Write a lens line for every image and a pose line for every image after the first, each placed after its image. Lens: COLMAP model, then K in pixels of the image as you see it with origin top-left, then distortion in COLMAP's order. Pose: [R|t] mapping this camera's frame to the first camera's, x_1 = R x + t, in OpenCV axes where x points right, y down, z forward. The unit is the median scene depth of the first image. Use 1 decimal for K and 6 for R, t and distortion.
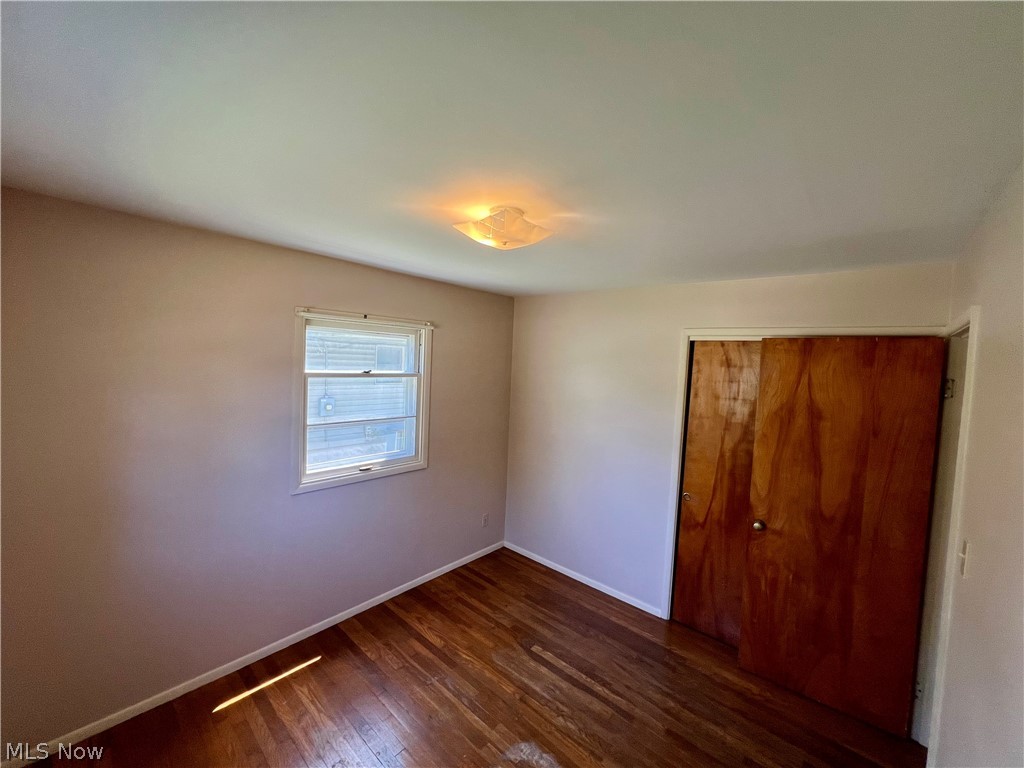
lens RADIAL K [[410.2, 0, 510.0], [0, 410.2, 382.1], [0, 0, 1]] dist [-0.003522, 0.000833]
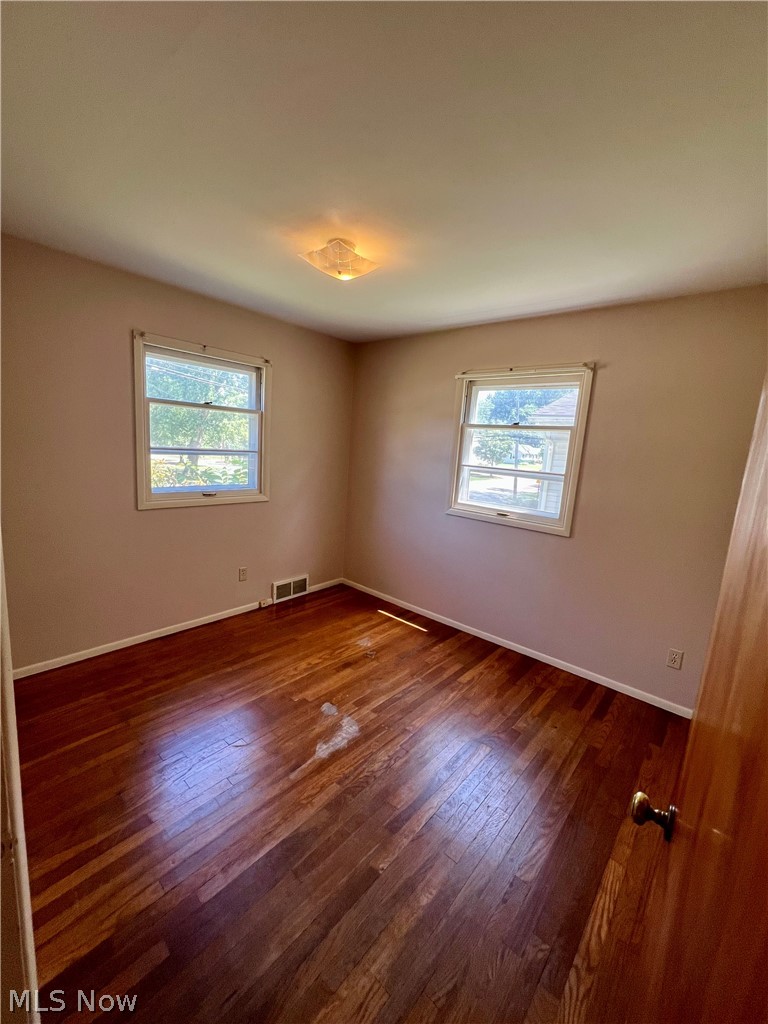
lens RADIAL K [[410.2, 0, 386.6], [0, 410.2, 509.5], [0, 0, 1]] dist [-0.003522, 0.000833]
pose [[0.018980, 0.115411, -0.993136, 0.853652], [-0.122143, 0.986143, 0.112264, 0.135988], [0.992331, 0.119174, 0.032814, 0.781190]]
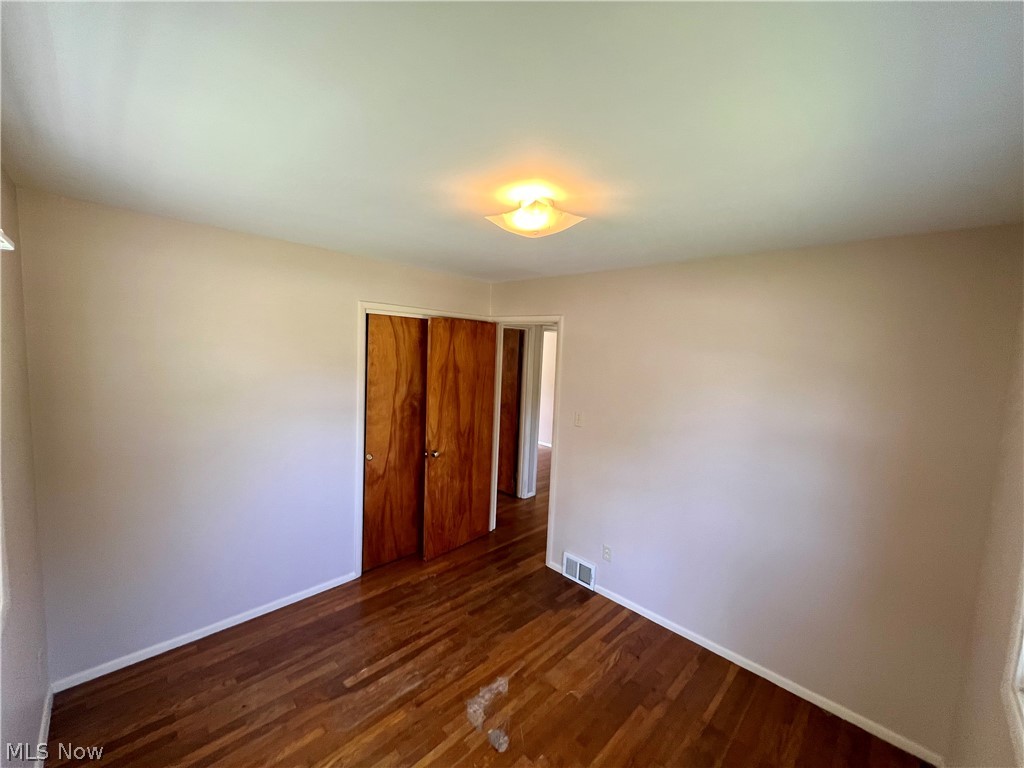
lens RADIAL K [[410.2, 0, 510.0], [0, 410.2, 382.1], [0, 0, 1]] dist [-0.003522, 0.000833]
pose [[0.055871, -0.128636, 0.990117, -0.715719], [0.015076, 0.991661, 0.127986, -0.063912], [-0.998324, 0.007777, 0.057345, 0.663792]]
